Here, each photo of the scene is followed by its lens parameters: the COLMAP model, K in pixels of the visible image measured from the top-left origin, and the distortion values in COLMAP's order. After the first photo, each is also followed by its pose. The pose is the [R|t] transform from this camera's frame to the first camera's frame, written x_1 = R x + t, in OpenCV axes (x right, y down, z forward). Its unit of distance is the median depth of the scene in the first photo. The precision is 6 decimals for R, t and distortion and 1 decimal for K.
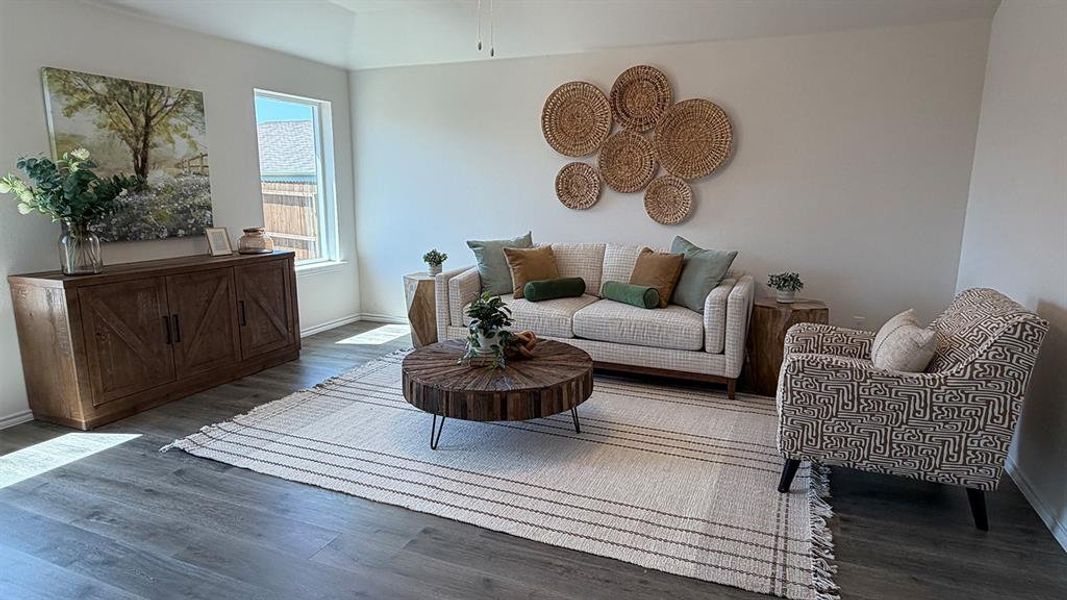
lens RADIAL K [[609.8, 0, 533.5], [0, 609.8, 300.0], [0, 0, 1]] dist [0.007217, 0.001251]
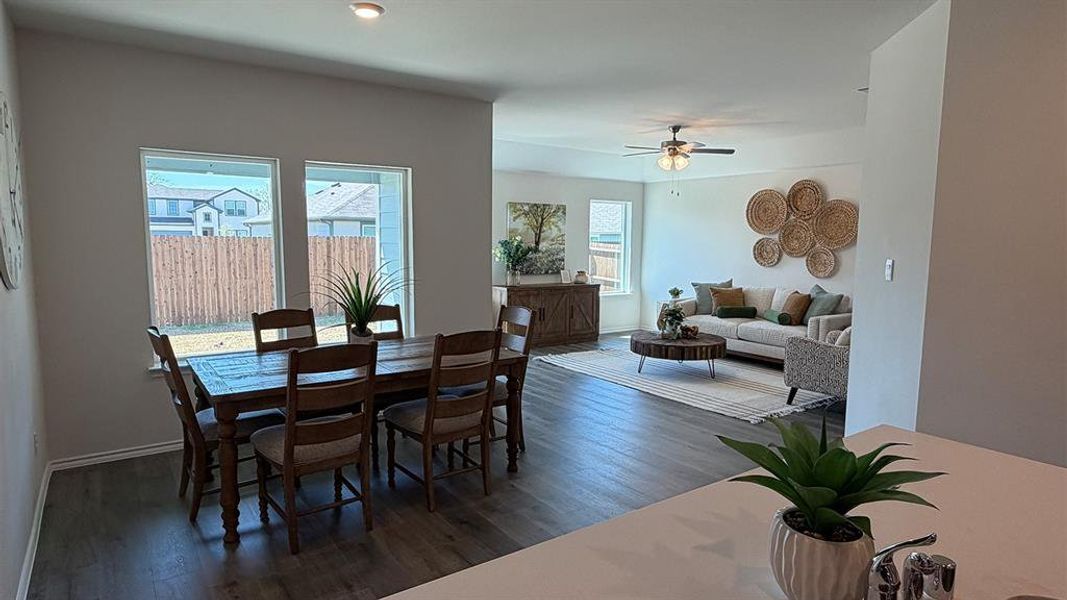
lens RADIAL K [[609.8, 0, 533.5], [0, 609.8, 300.0], [0, 0, 1]] dist [0.007217, 0.001251]
pose [[0.848818, 0.058274, -0.525464, 0.478513], [-0.104193, 0.992853, -0.058204, 0.113606], [0.518317, 0.104154, 0.848822, -0.792207]]
